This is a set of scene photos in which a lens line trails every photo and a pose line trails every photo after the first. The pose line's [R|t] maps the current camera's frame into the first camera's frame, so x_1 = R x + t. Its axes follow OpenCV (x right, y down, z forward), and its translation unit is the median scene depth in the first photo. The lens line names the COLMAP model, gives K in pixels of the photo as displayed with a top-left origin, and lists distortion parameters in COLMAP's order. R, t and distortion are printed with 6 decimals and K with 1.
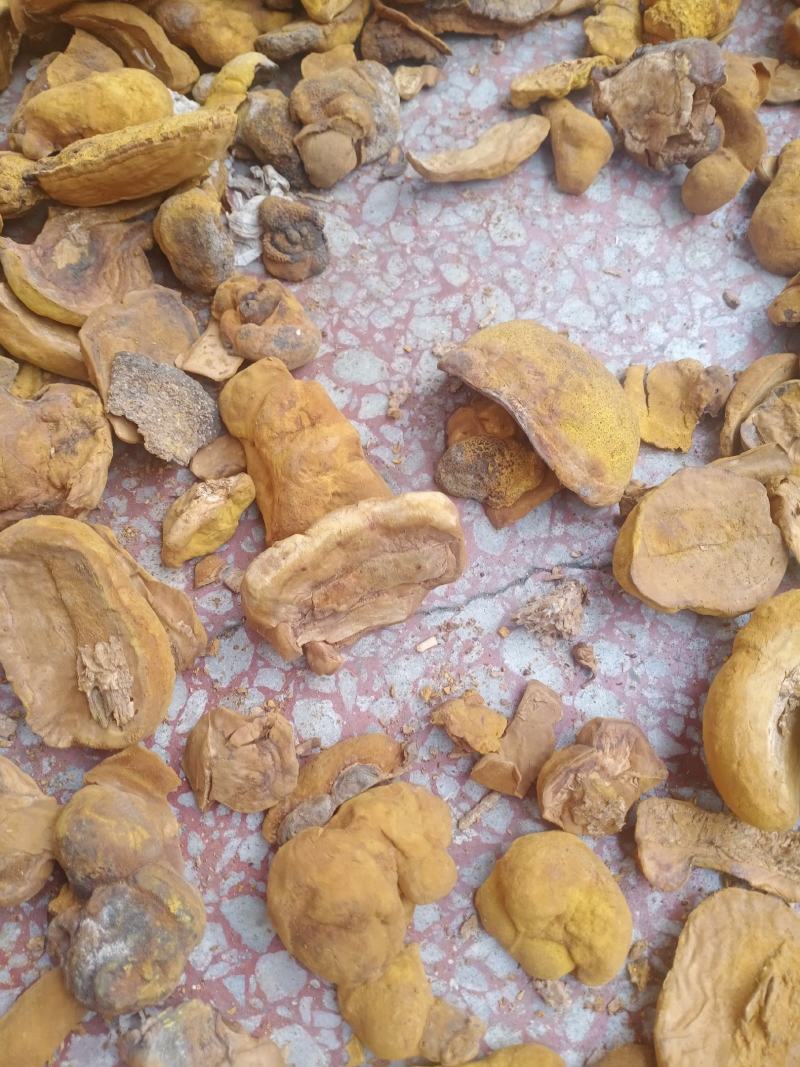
lens RADIAL K [[979.2, 0, 400.0], [0, 979.2, 533.5], [0, 0, 1]] dist [0.056342, -0.164698]
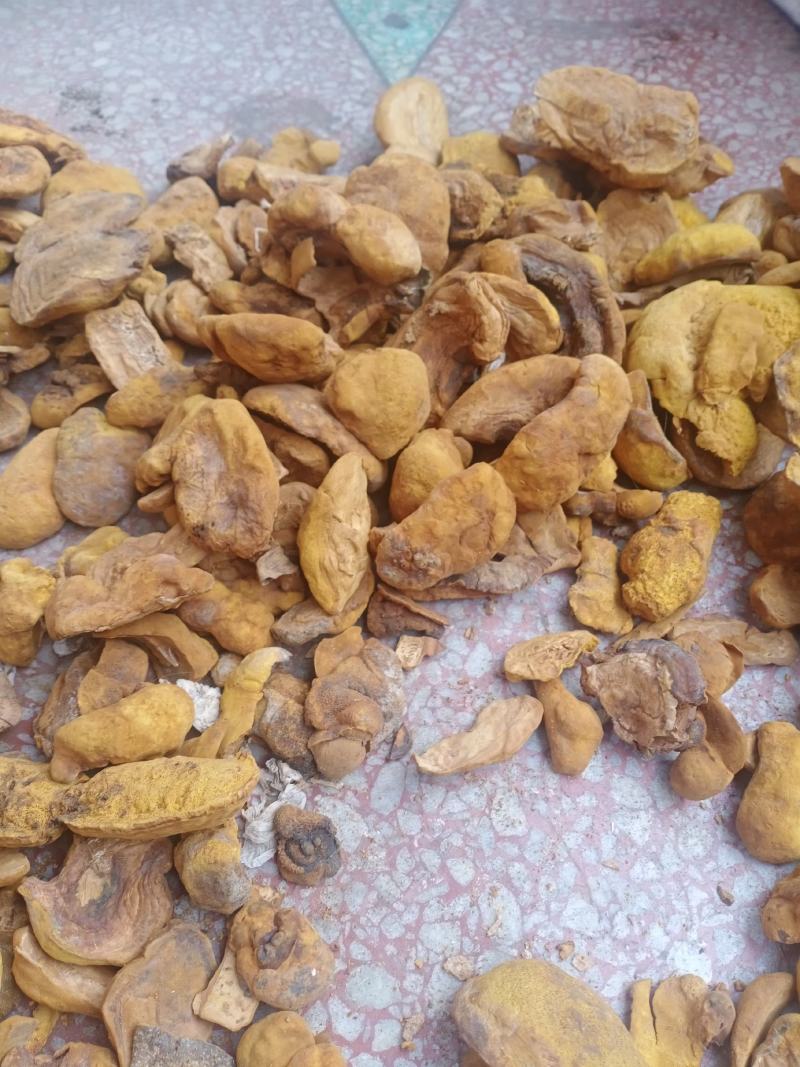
lens RADIAL K [[958.8, 0, 400.7], [0, 958.8, 518.6], [0, 0, 1]] dist [0.067527, -0.178966]
pose [[0.999572, -0.010059, 0.027467, -0.033035], [0.015742, 0.976423, -0.215293, -0.413194], [-0.024654, 0.215633, 0.976163, -0.078978]]
